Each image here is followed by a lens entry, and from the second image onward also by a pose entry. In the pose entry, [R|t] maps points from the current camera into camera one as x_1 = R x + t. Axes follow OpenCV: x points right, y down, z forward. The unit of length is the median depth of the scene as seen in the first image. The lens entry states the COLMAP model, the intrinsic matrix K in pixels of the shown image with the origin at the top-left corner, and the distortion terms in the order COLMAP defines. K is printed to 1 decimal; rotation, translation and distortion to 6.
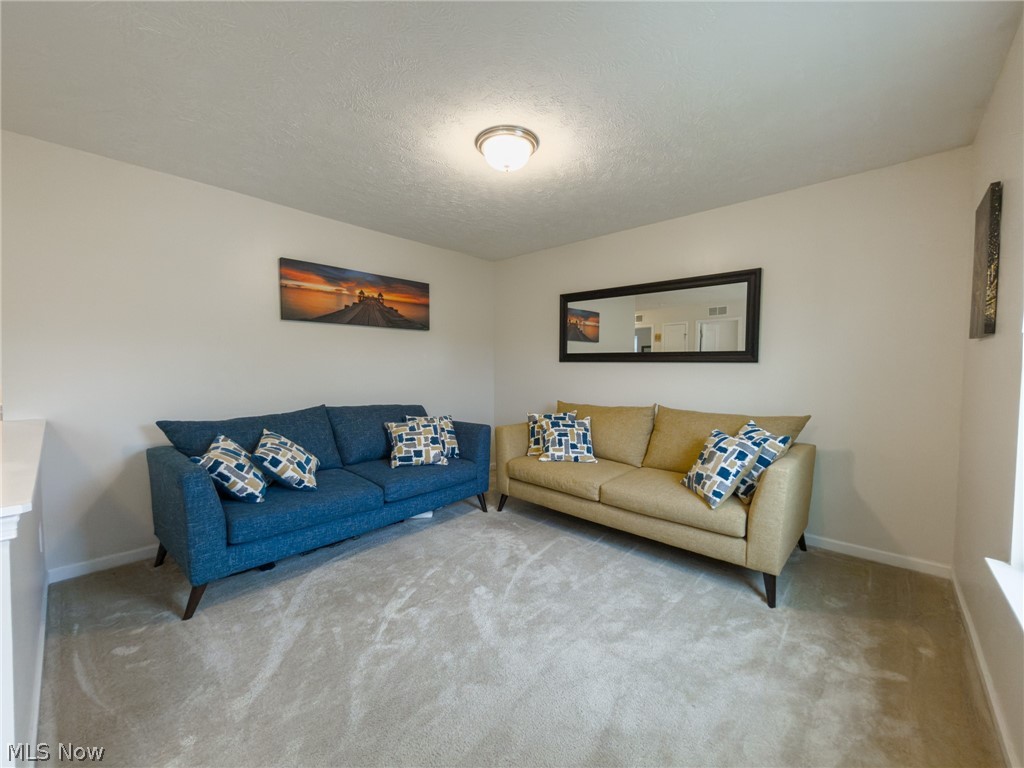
lens RADIAL K [[408.4, 0, 512.5], [0, 408.4, 384.3], [0, 0, 1]] dist [-0.002514, 0.000235]
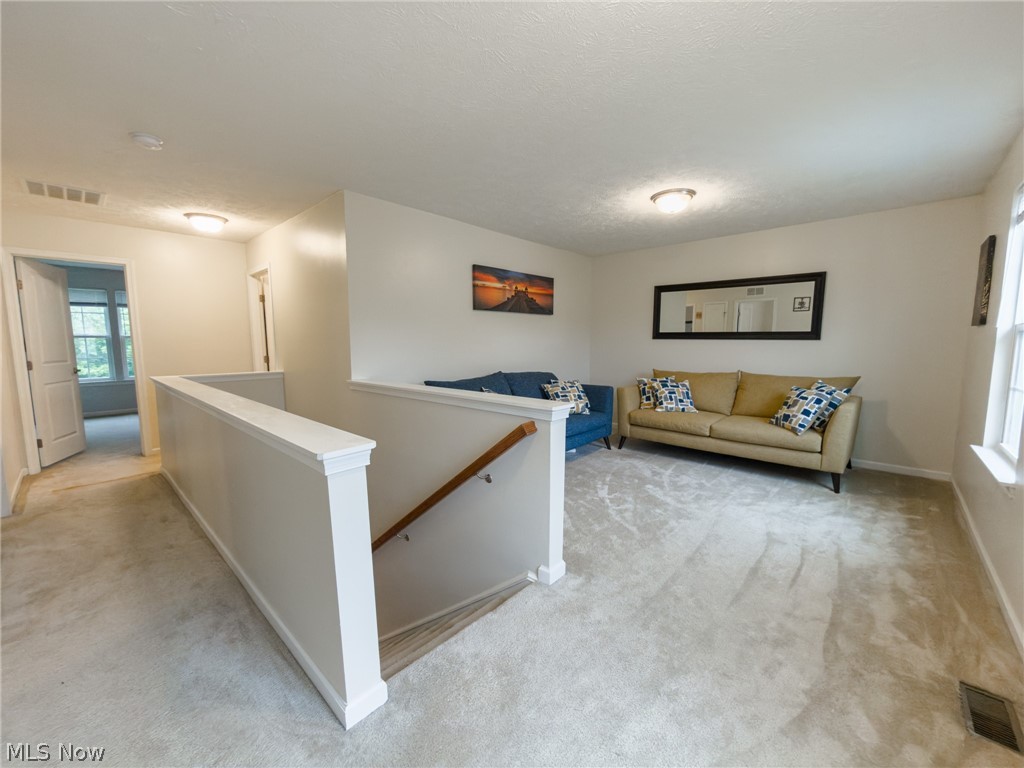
lens RADIAL K [[408.4, 0, 511.8], [0, 408.4, 383.9], [0, 0, 1]] dist [-0.002514, 0.000235]
pose [[0.999953, -0.002713, -0.009264, -0.518755], [0.003287, 0.998042, 0.062461, 0.007698], [0.009077, -0.062489, 0.998004, -0.485699]]
